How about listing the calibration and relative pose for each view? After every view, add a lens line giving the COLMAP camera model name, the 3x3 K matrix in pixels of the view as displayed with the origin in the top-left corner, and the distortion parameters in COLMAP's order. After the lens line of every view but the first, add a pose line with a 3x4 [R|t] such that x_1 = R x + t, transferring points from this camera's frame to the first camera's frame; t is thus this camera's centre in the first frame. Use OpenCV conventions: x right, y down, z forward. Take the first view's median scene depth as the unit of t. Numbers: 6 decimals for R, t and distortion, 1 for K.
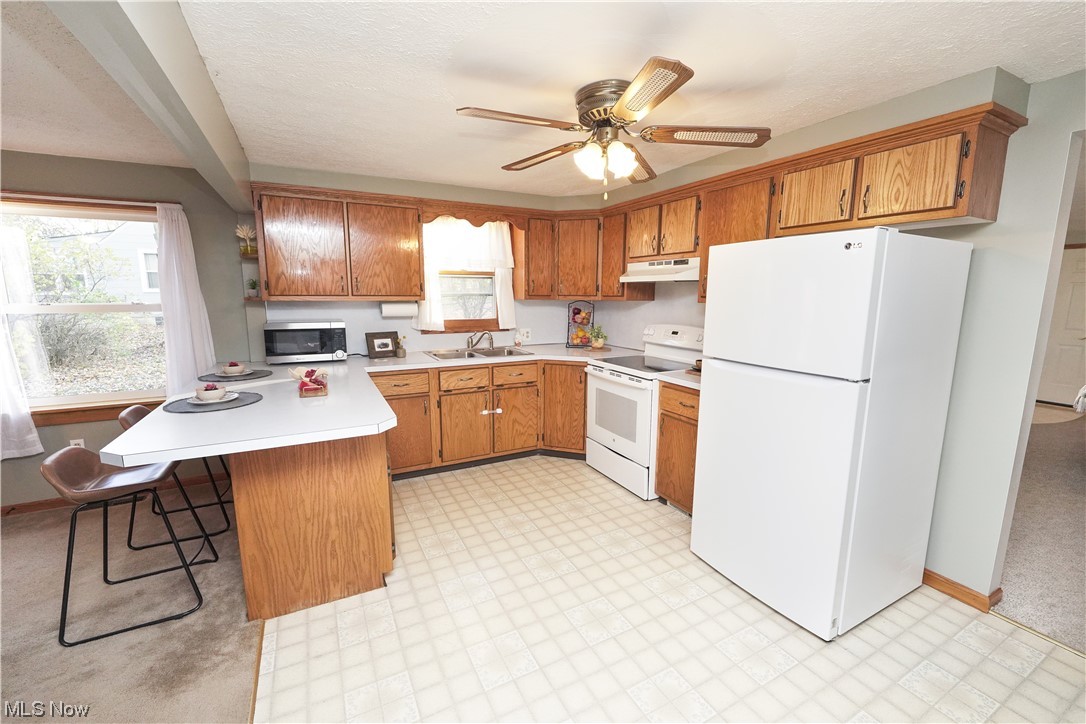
lens RADIAL K [[444.3, 0, 541.4], [0, 444.3, 362.0], [0, 0, 1]] dist [-0.009501, -0.000317]
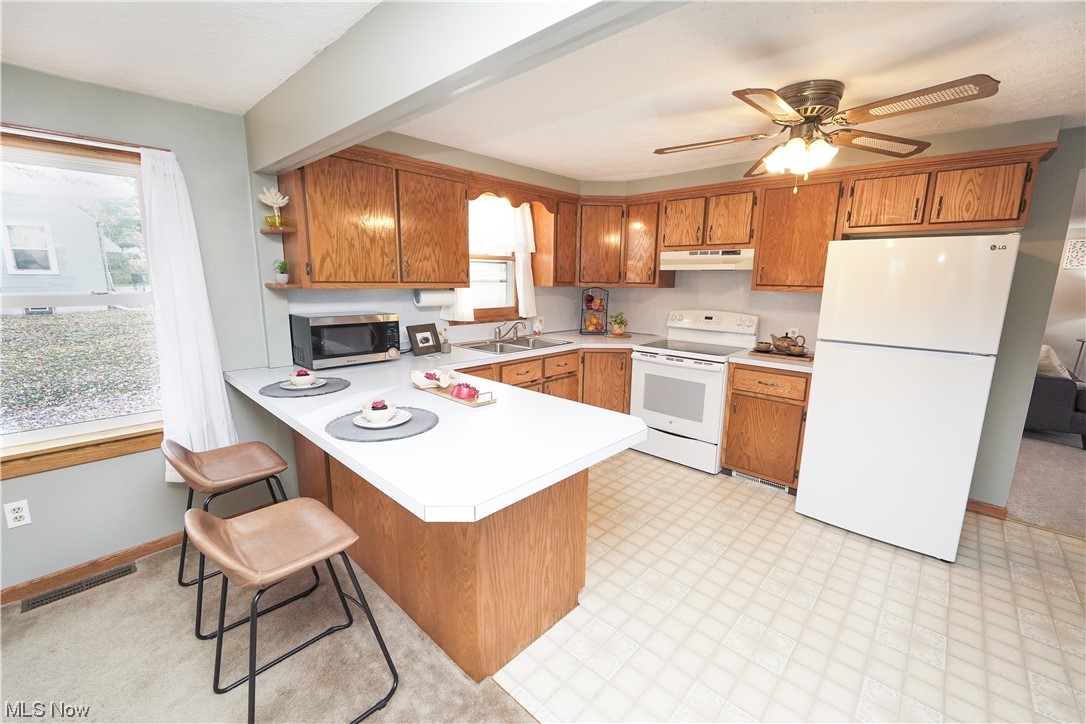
lens RADIAL K [[444.3, 0, 540.8], [0, 444.3, 362.4], [0, 0, 1]] dist [-0.009501, -0.000317]
pose [[0.944390, -0.054890, 0.324213, -0.471415], [0.043184, 0.998133, 0.043195, -0.023704], [-0.325978, -0.026792, 0.944998, 0.118496]]
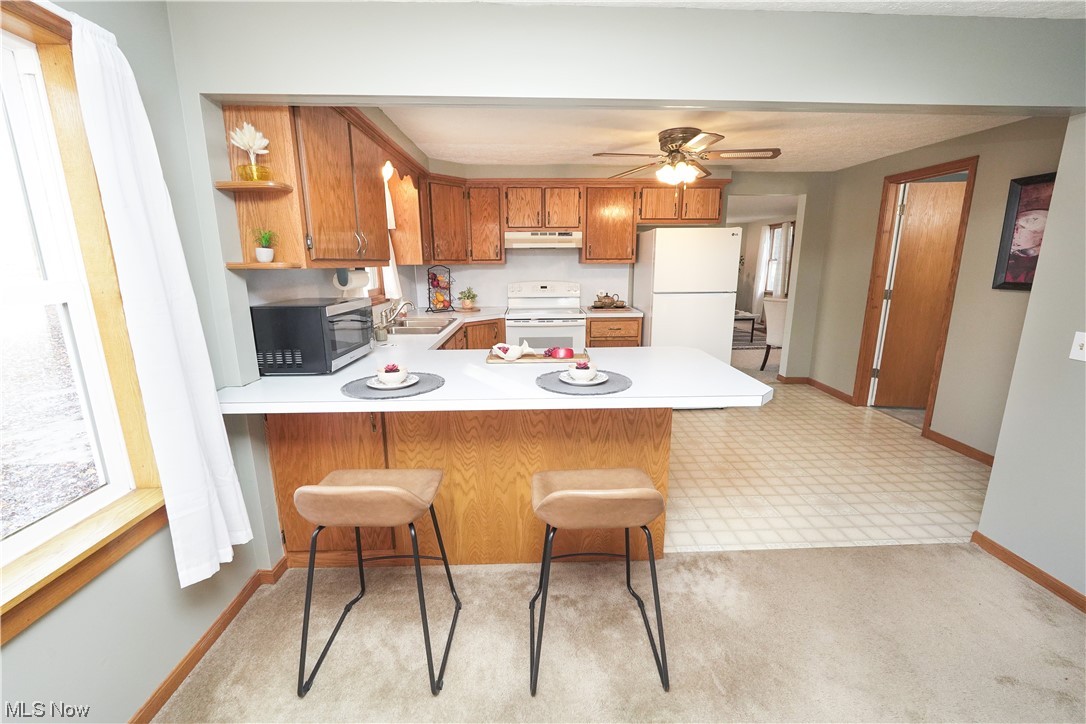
lens RADIAL K [[444.3, 0, 540.9], [0, 444.3, 358.0], [0, 0, 1]] dist [-0.009501, -0.000317]
pose [[0.433978, -0.198903, 0.878692, -0.982263], [0.147795, 0.977829, 0.148350, -0.060729], [-0.888718, 0.065486, 0.453753, 0.445226]]
